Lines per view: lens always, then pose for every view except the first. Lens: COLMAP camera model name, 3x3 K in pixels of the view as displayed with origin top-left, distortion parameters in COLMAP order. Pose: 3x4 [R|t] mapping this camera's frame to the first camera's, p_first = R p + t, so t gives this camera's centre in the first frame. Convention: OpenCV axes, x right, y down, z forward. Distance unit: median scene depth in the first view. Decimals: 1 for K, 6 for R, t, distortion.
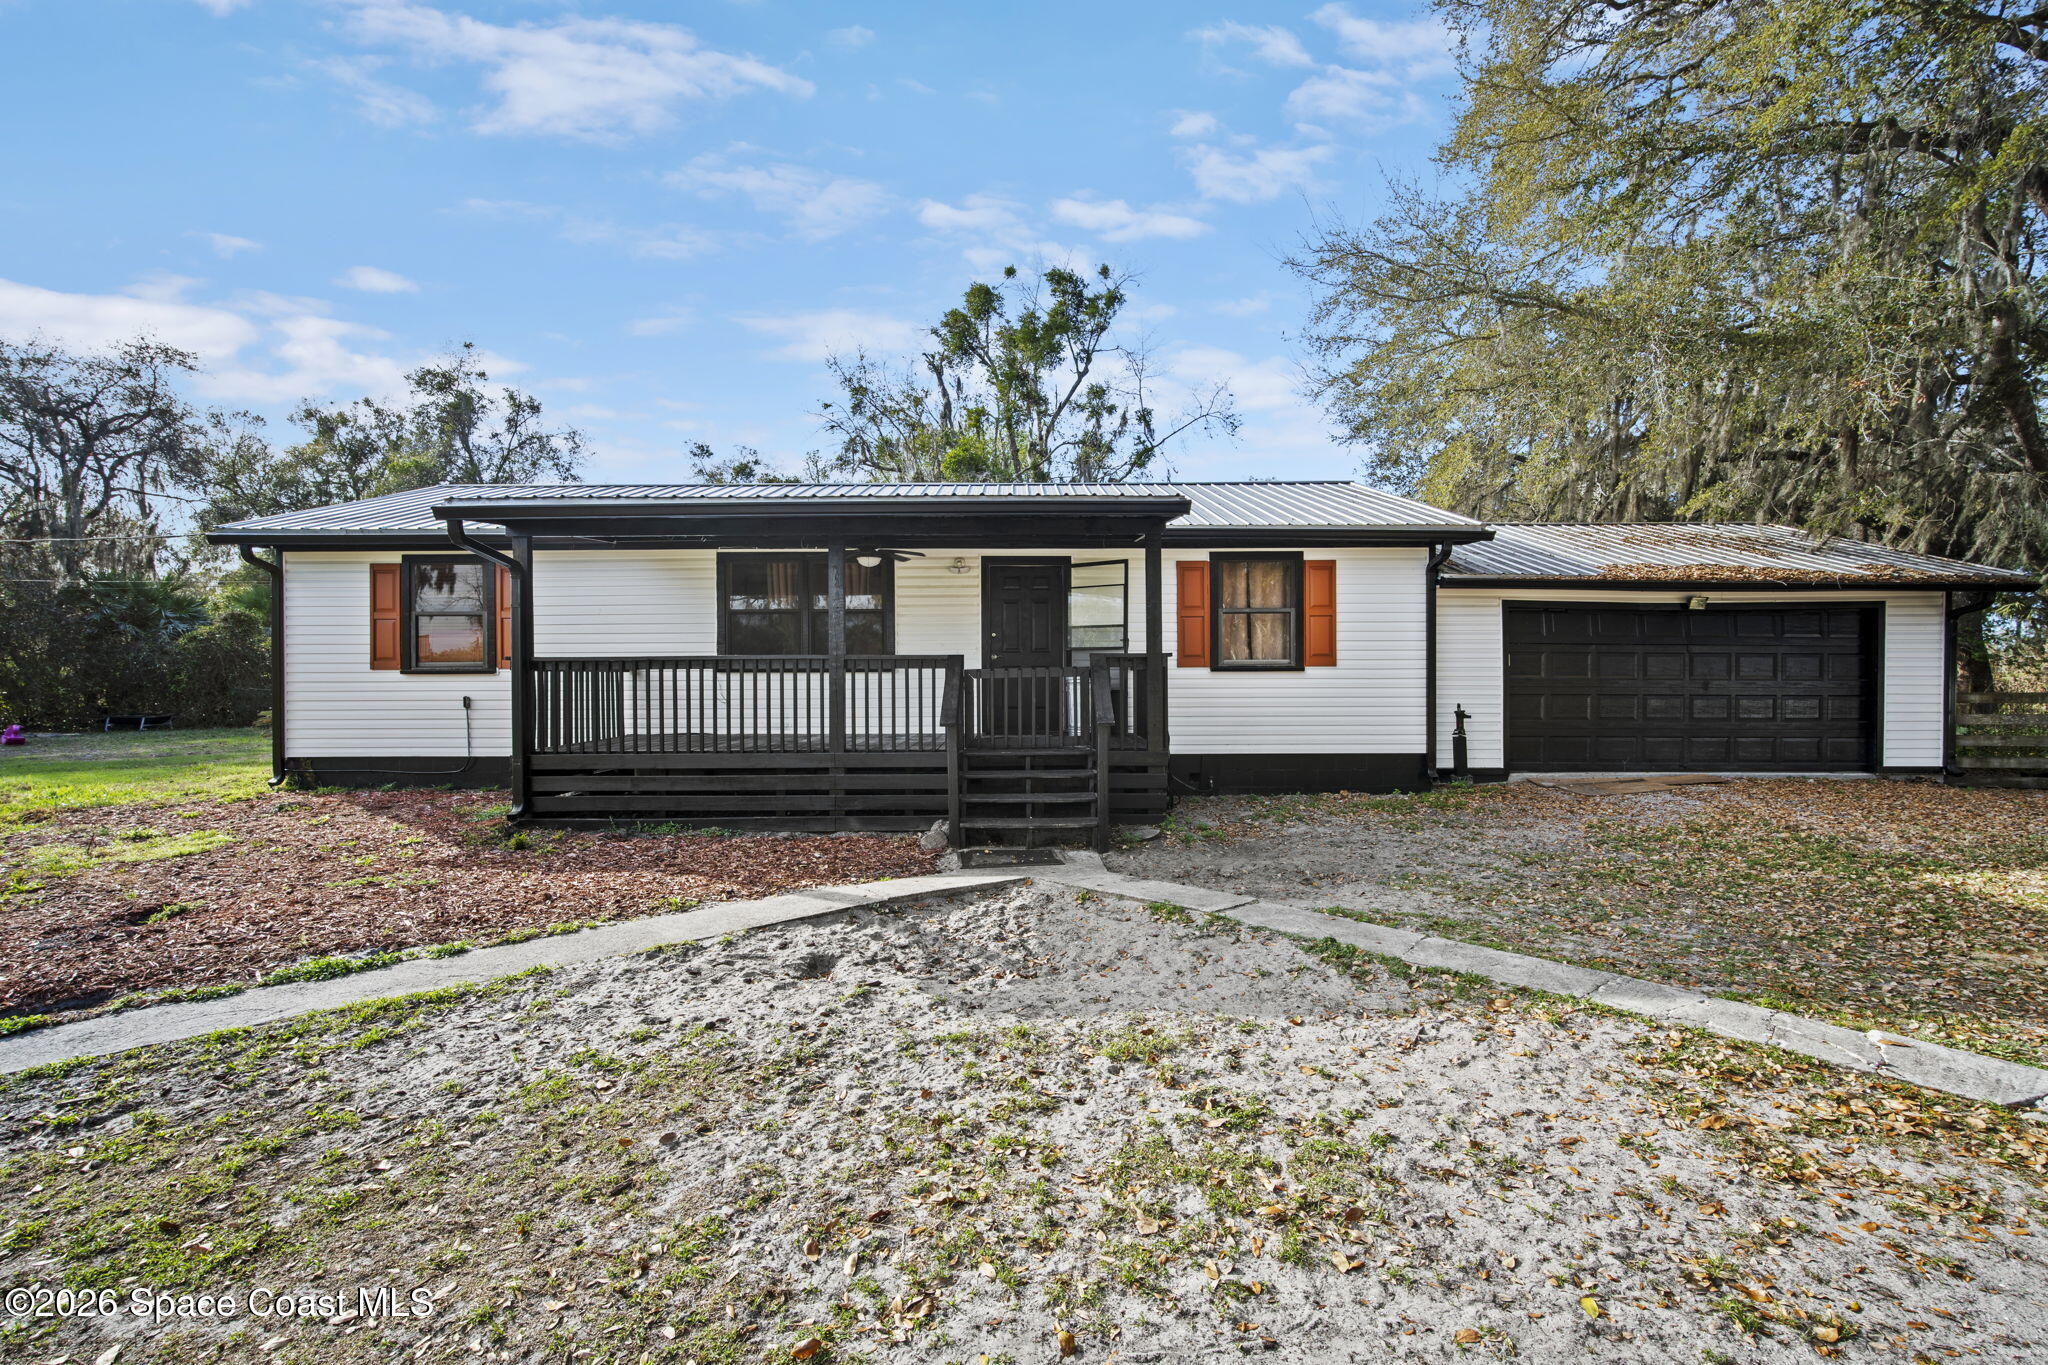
lens RADIAL K [[876.1, 0, 1018.8], [0, 876.1, 672.3], [0, 0, 1]] dist [-0.022287, 0.007601]
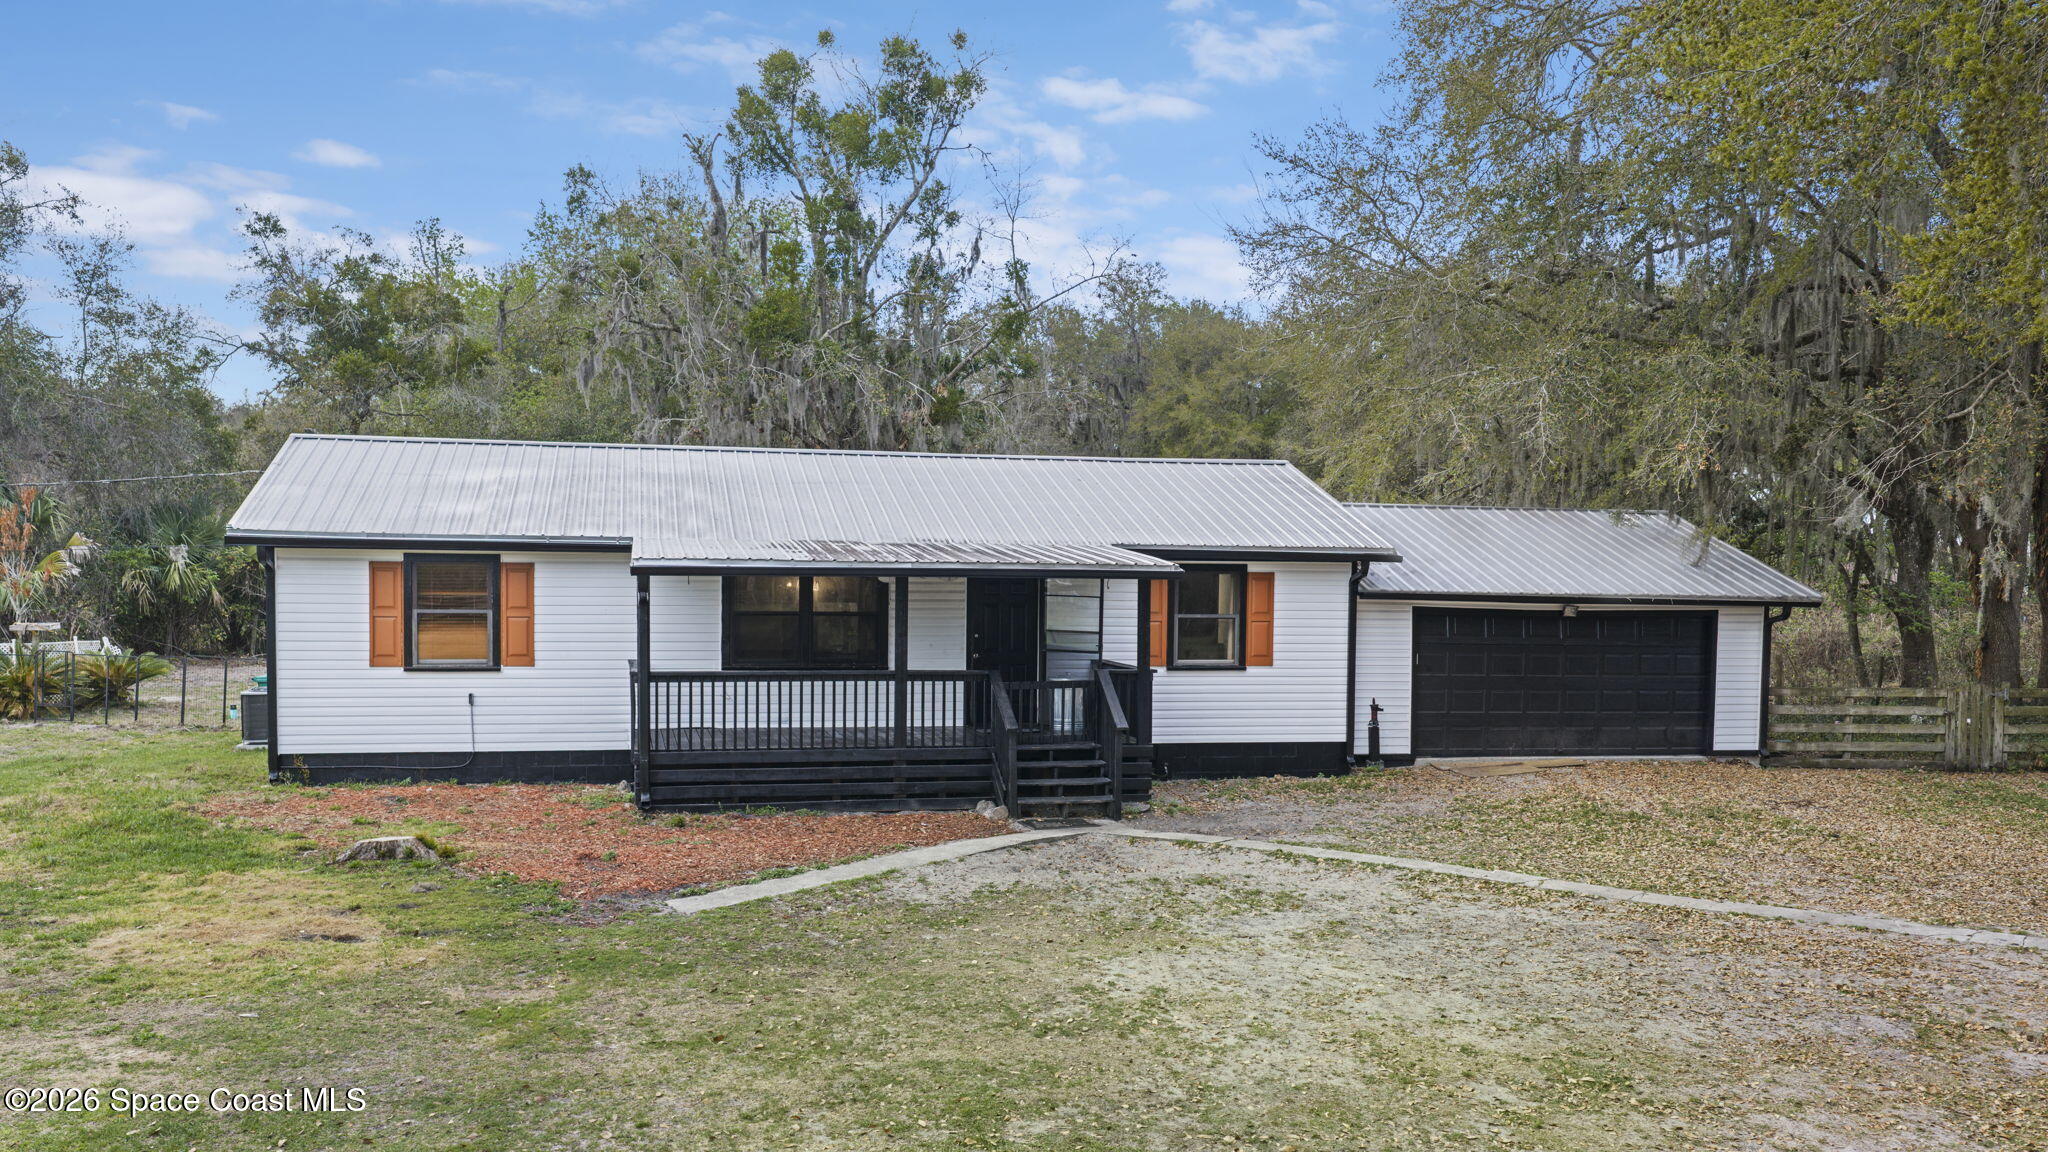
lens RADIAL K [[1730.7, 0, 1024.0], [0, 1730.7, 576.0], [0, 0, 1]] dist [0.018618, -0.041291]
pose [[0.974830, 0.014014, 0.222509, -0.456305], [-0.017171, 0.999777, 0.012259, -0.145706], [-0.222287, -0.015771, 0.974854, -1.125259]]
